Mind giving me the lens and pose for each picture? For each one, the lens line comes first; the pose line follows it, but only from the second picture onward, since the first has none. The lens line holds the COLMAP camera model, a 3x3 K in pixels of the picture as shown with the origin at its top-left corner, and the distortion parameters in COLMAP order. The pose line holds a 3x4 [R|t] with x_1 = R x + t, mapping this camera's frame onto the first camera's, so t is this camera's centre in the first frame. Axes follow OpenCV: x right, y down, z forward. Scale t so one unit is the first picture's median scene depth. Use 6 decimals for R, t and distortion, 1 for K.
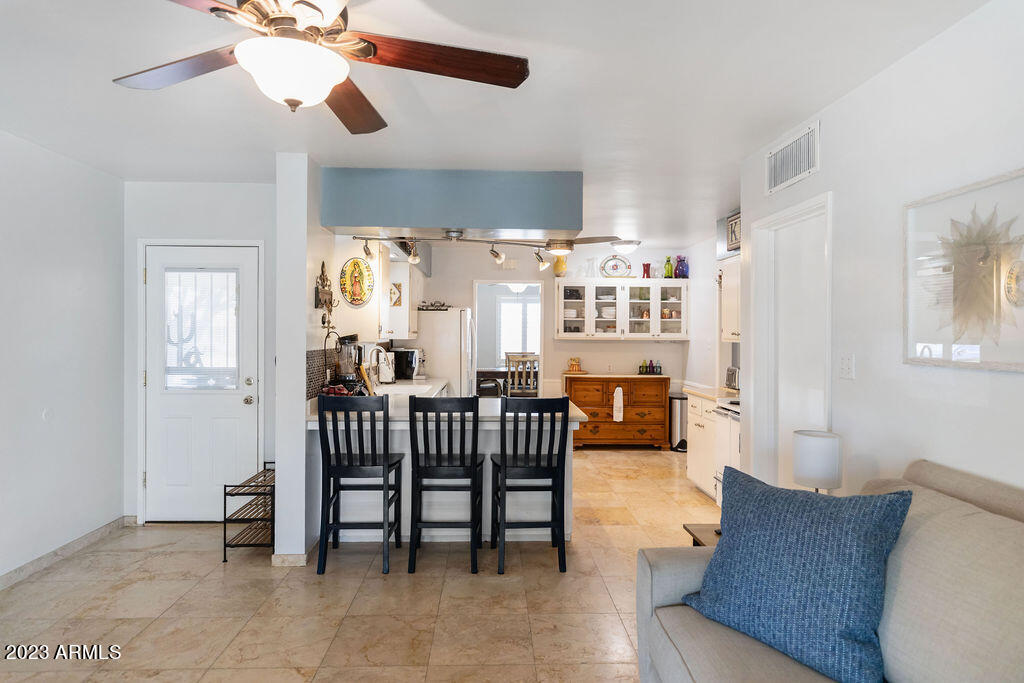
lens RADIAL K [[614.9, 0, 509.2], [0, 614.9, 335.4], [0, 0, 1]] dist [-0.002017, -0.000055]
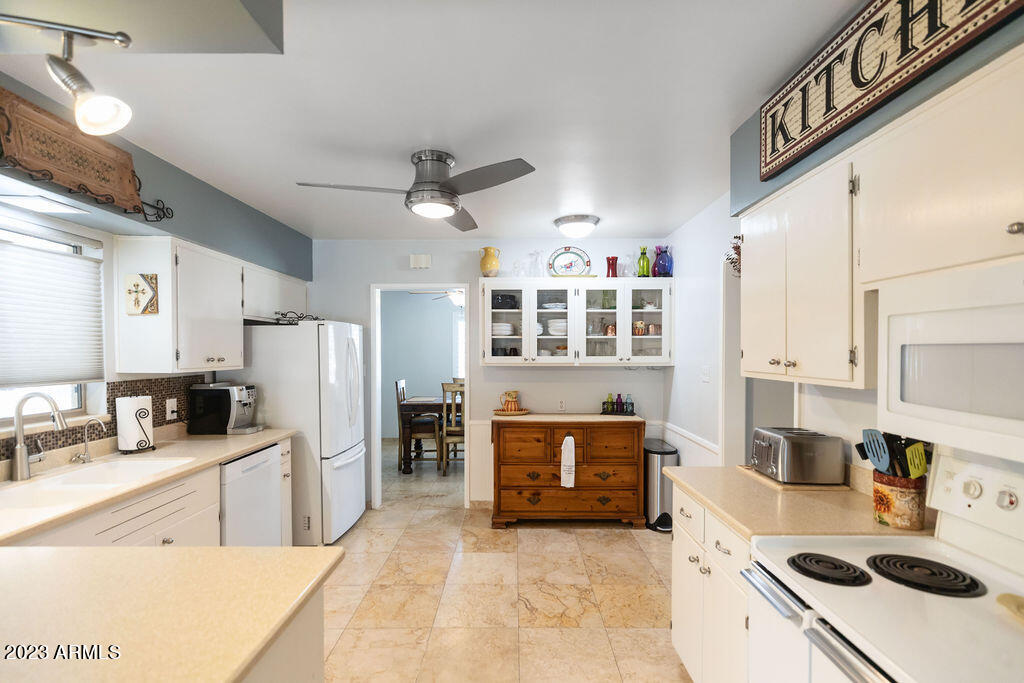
lens RADIAL K [[475.7, 0, 506.5], [0, 475.7, 361.3], [0, 0, 1]] dist [-0.000637, -0.000250]
pose [[0.998808, -0.005547, -0.048498, 0.130969], [0.006364, 0.999840, 0.016720, -0.007872], [0.048397, -0.017009, 0.998683, 0.457436]]
